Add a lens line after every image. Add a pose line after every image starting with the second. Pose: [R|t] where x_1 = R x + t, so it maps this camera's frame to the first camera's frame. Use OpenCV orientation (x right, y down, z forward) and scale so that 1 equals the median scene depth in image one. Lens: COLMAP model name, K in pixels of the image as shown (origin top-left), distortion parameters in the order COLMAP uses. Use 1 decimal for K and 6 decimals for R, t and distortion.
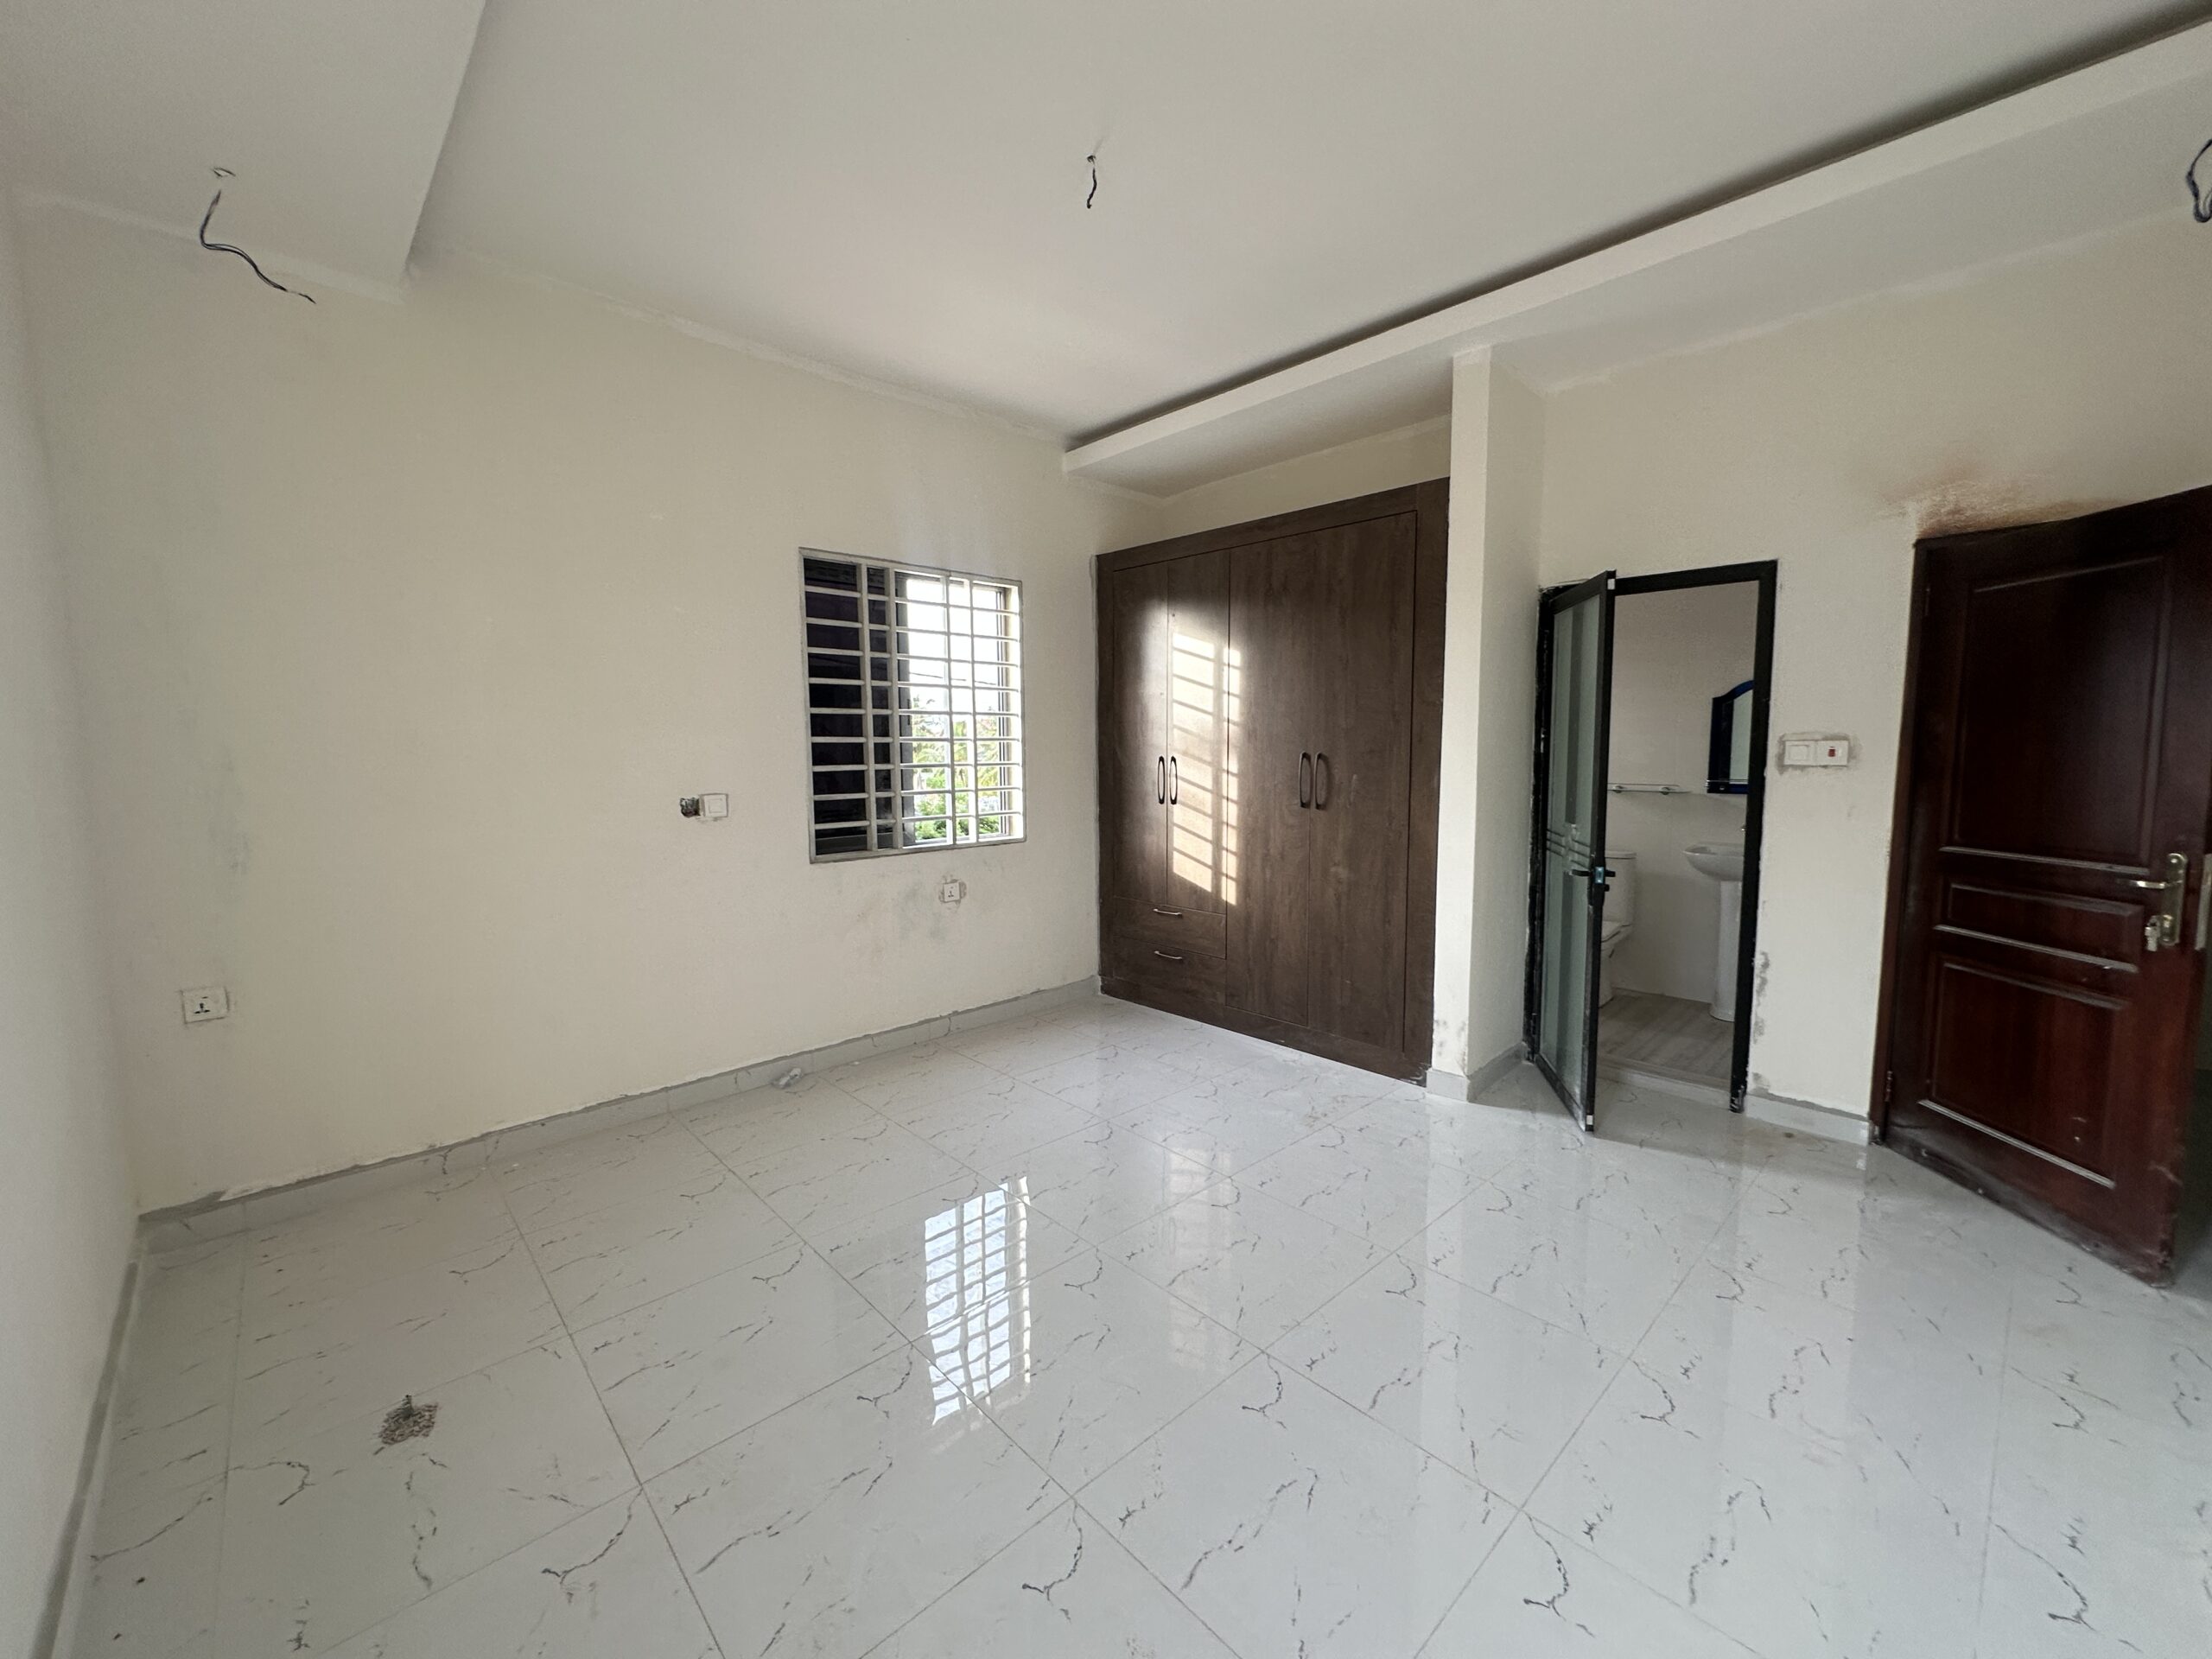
lens RADIAL K [[885.6, 0, 1107.7], [0, 885.6, 822.5], [0, 0, 1]] dist [-0.000061, -0.000085]
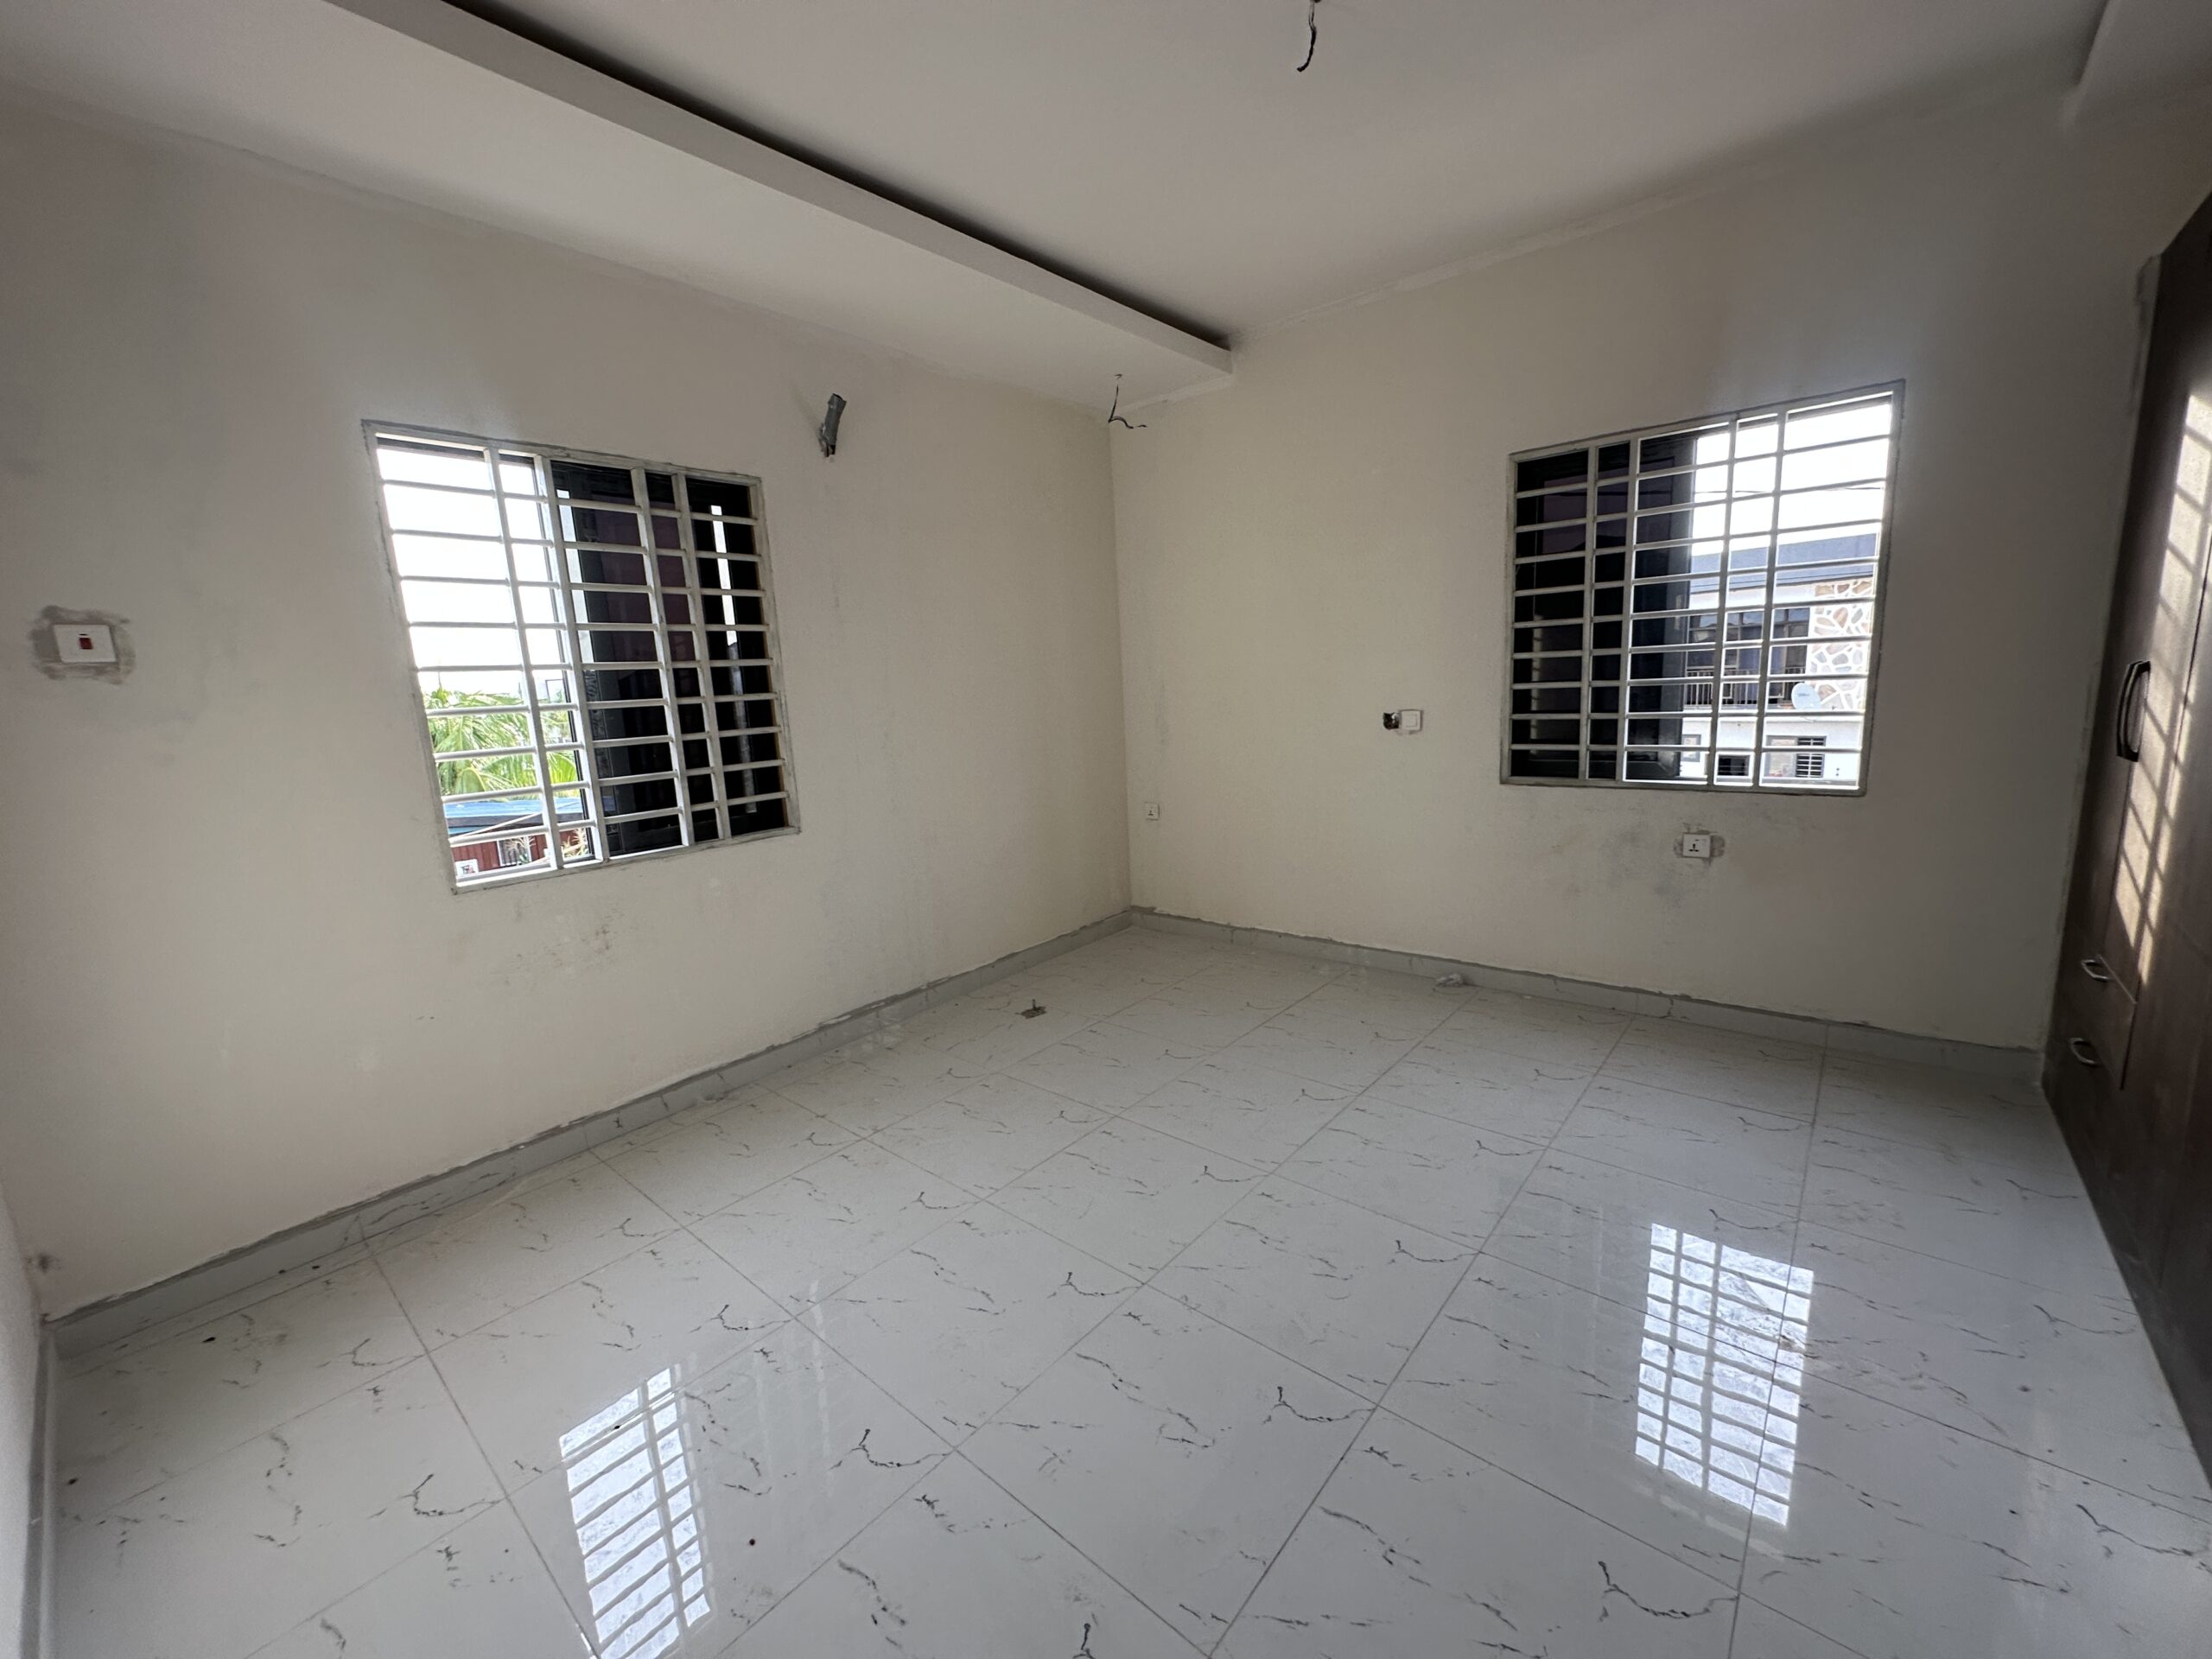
lens RADIAL K [[885.6, 0, 1109.3], [0, 885.6, 832.1], [0, 0, 1]] dist [-0.000061, -0.000085]
pose [[0.119992, 0.173883, -0.977429, 0.591743], [-0.039754, 0.984594, 0.170278, -0.051703], [0.991979, 0.018425, 0.125056, 0.444935]]
